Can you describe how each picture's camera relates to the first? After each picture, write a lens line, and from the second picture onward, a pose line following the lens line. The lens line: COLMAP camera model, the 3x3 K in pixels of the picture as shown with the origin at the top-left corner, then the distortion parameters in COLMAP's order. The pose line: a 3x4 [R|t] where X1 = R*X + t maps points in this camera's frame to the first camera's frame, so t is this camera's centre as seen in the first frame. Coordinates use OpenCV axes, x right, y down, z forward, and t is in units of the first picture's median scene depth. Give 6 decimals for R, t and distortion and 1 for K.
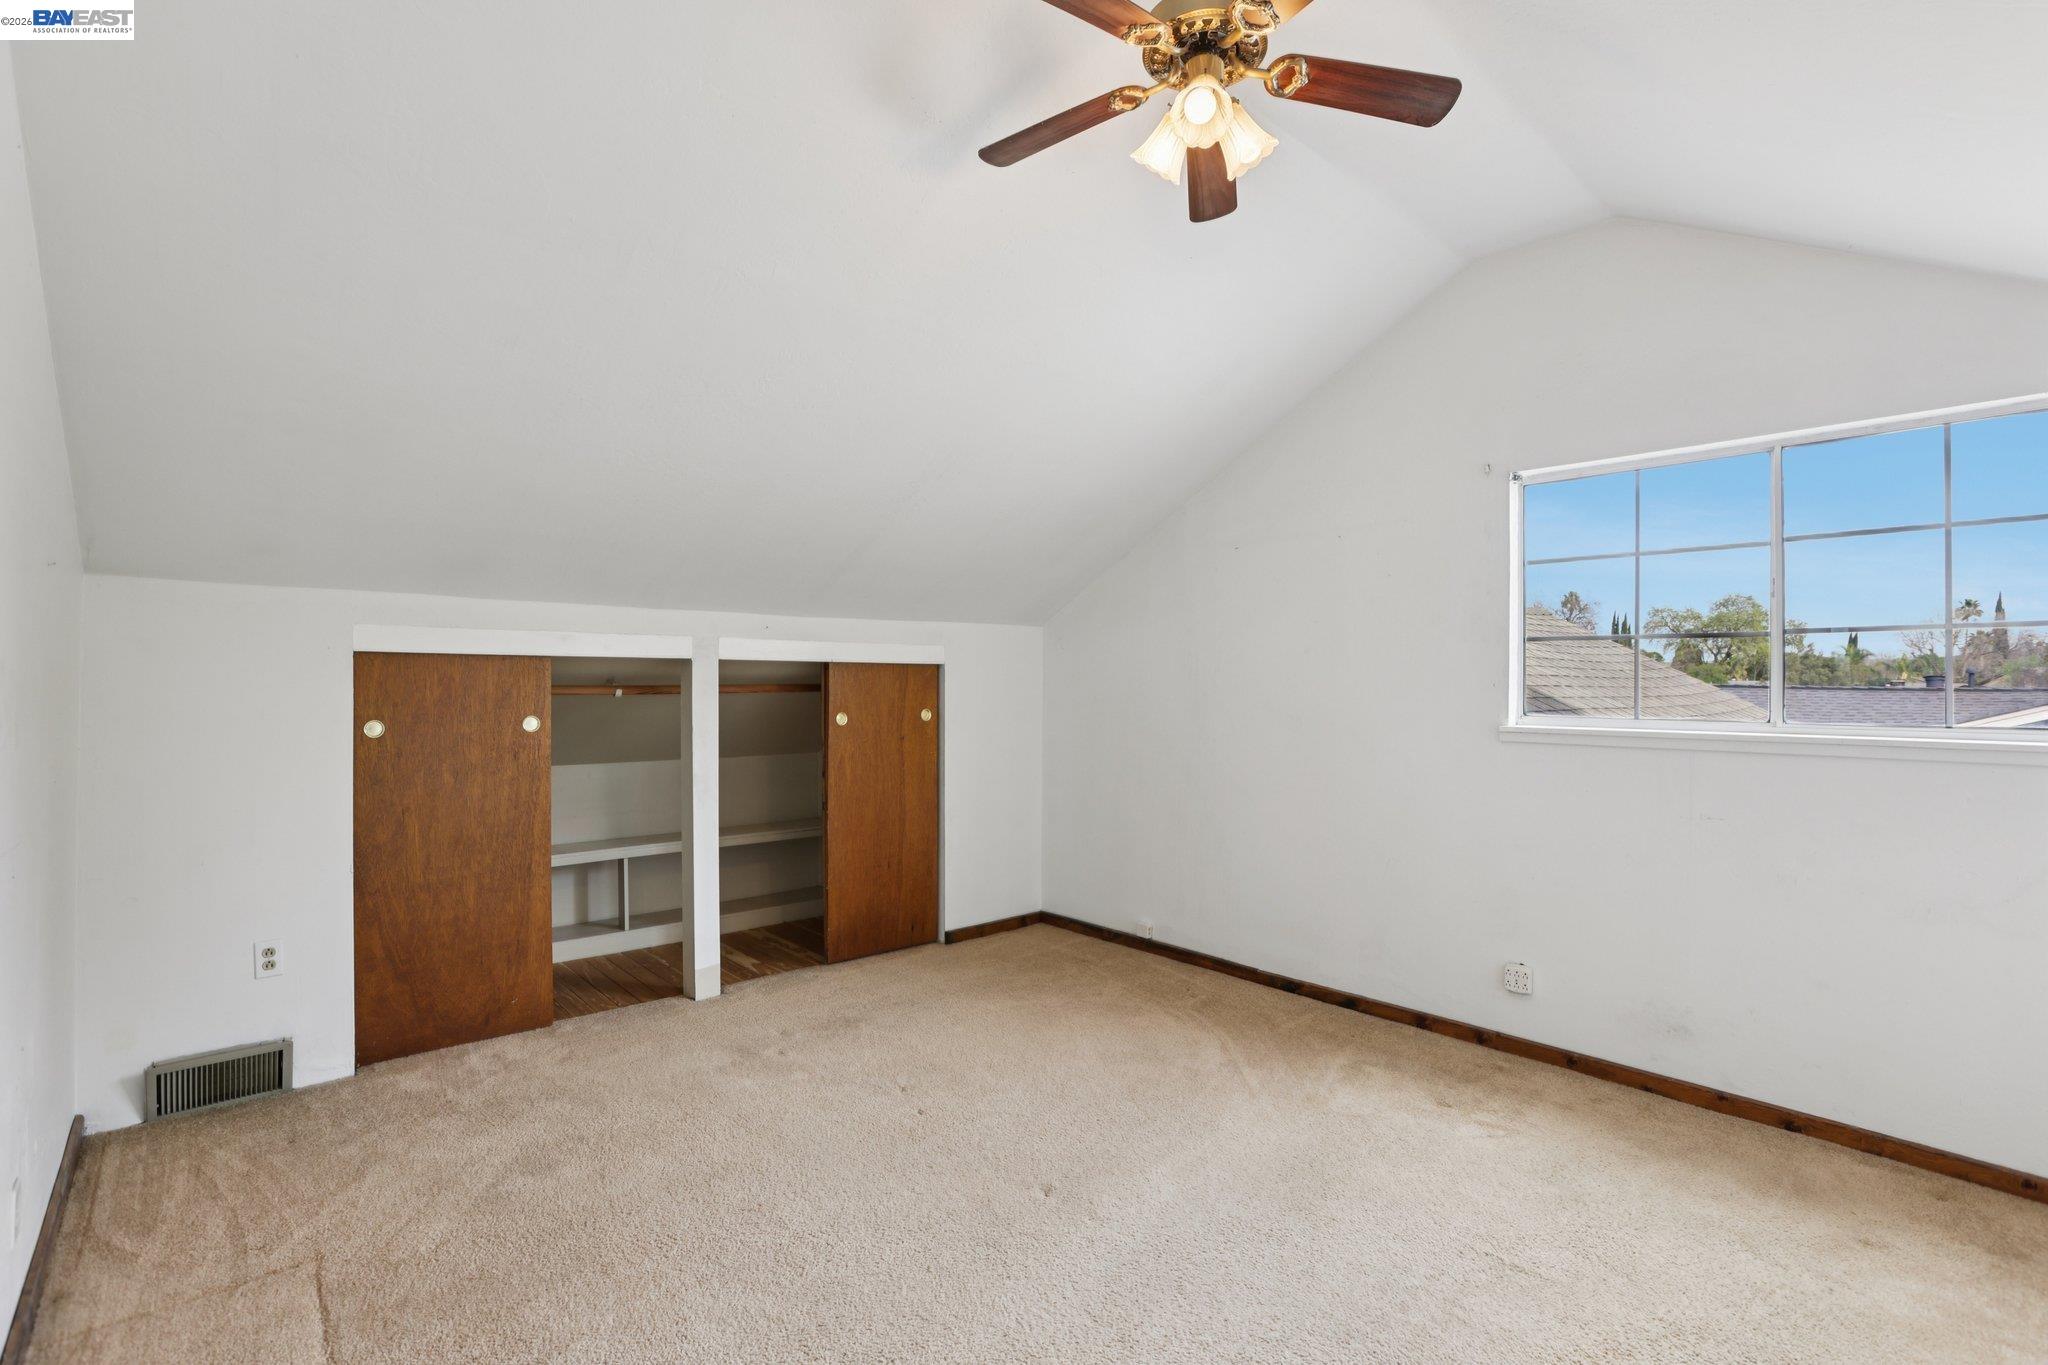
lens RADIAL K [[922.6, 0, 1038.2], [0, 922.6, 684.7], [0, 0, 1]] dist [-0.015954, 0.000649]
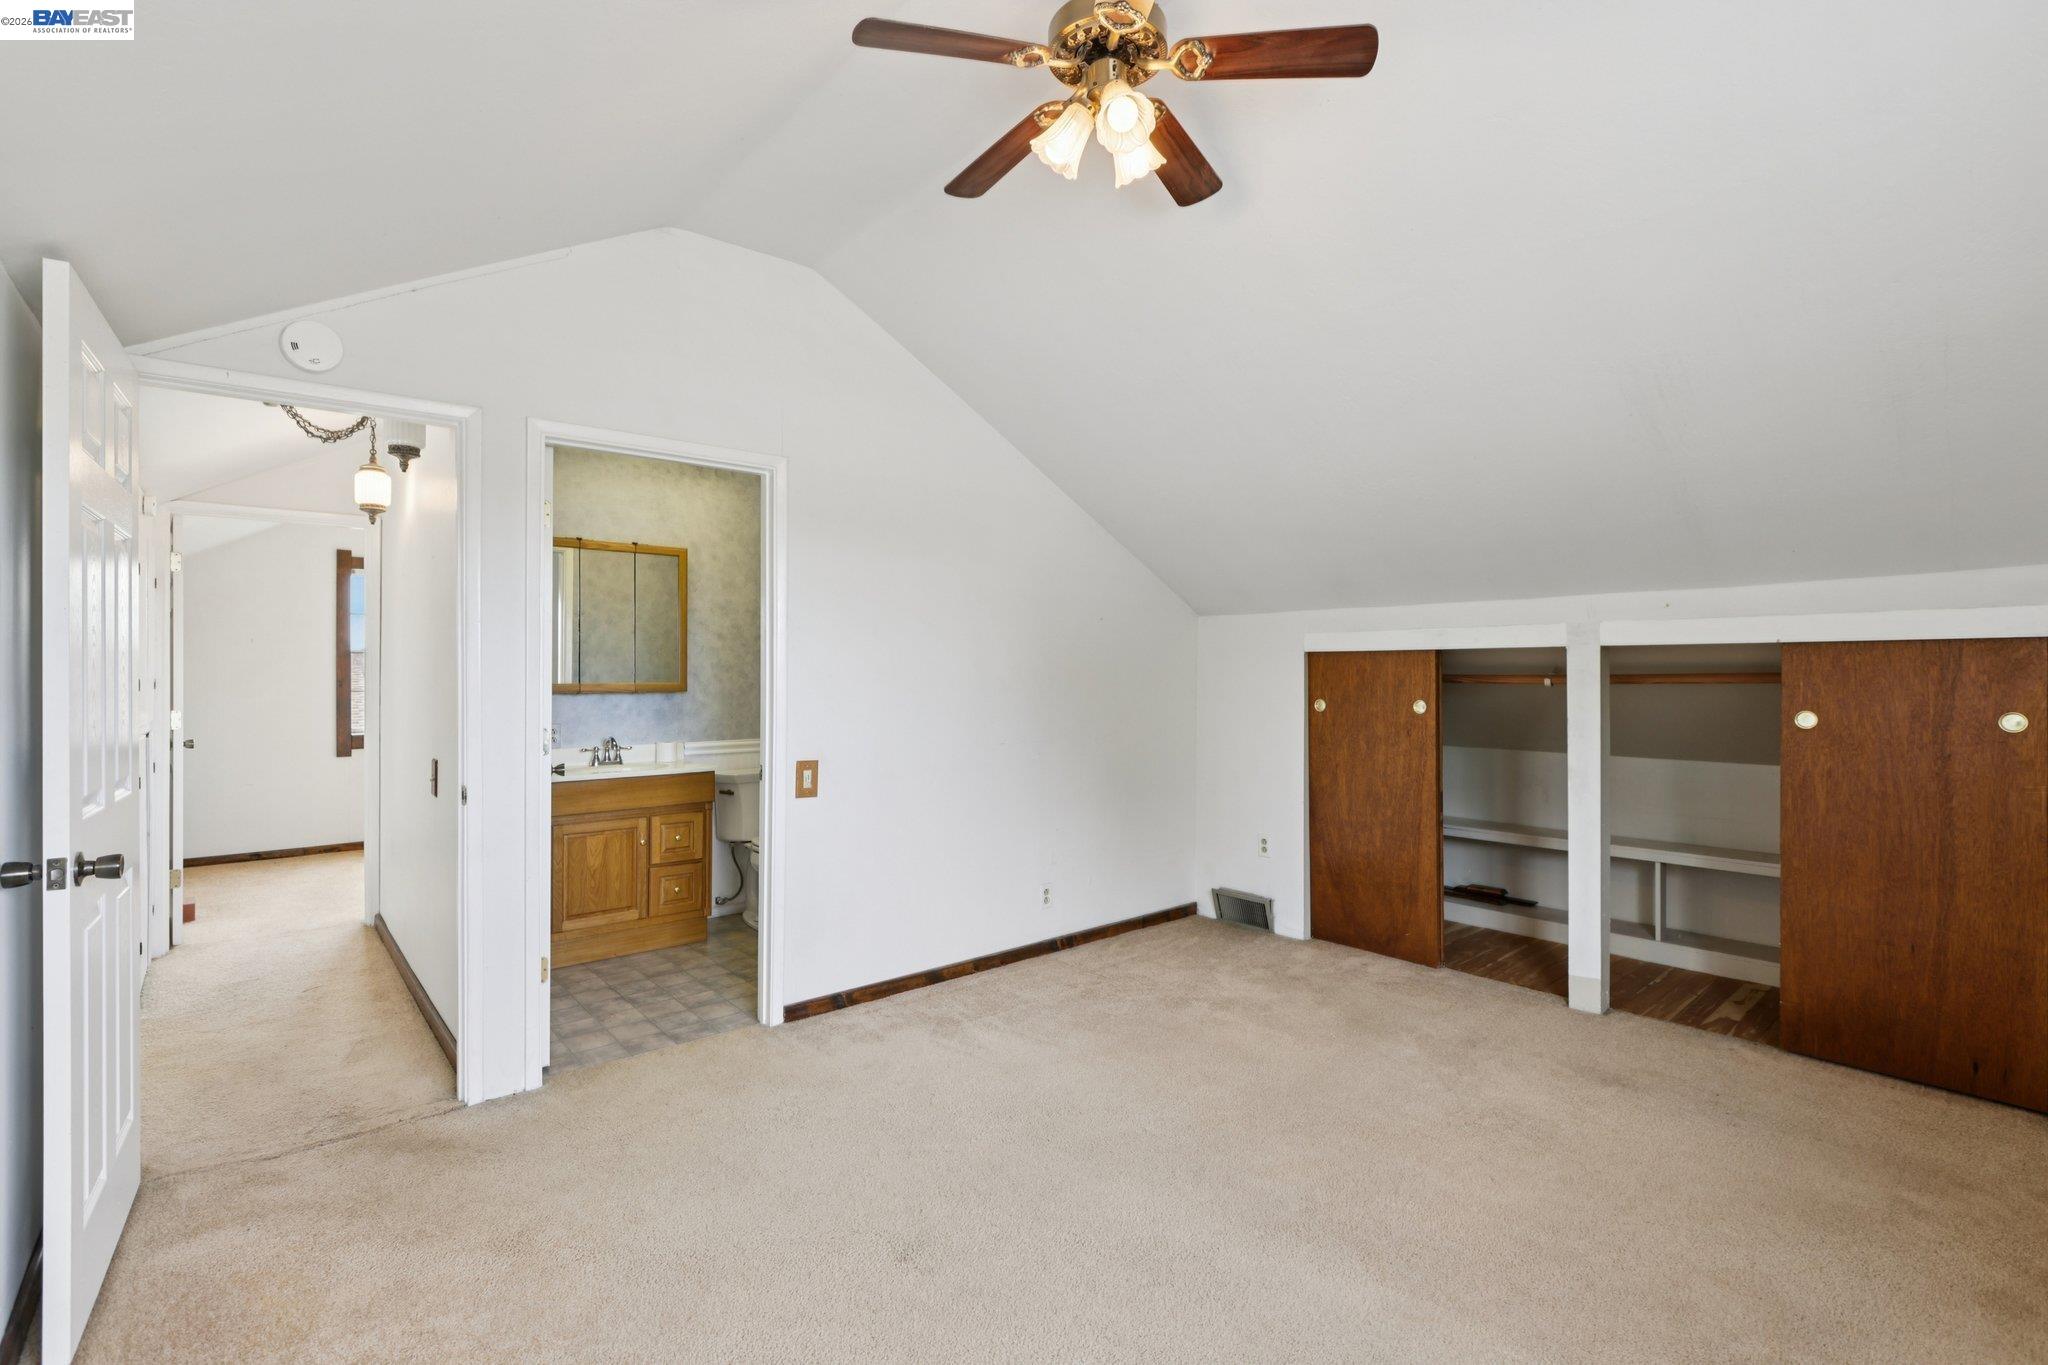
lens RADIAL K [[932.9, 0, 993.8], [0, 932.9, 658.0], [0, 0, 1]] dist [-0.023732, -0.000460]
pose [[-0.054198, -0.021726, -0.998294, 0.699976], [0.000062, 0.999763, -0.021762, 0.005174], [0.998530, -0.001242, -0.054184, 0.521925]]
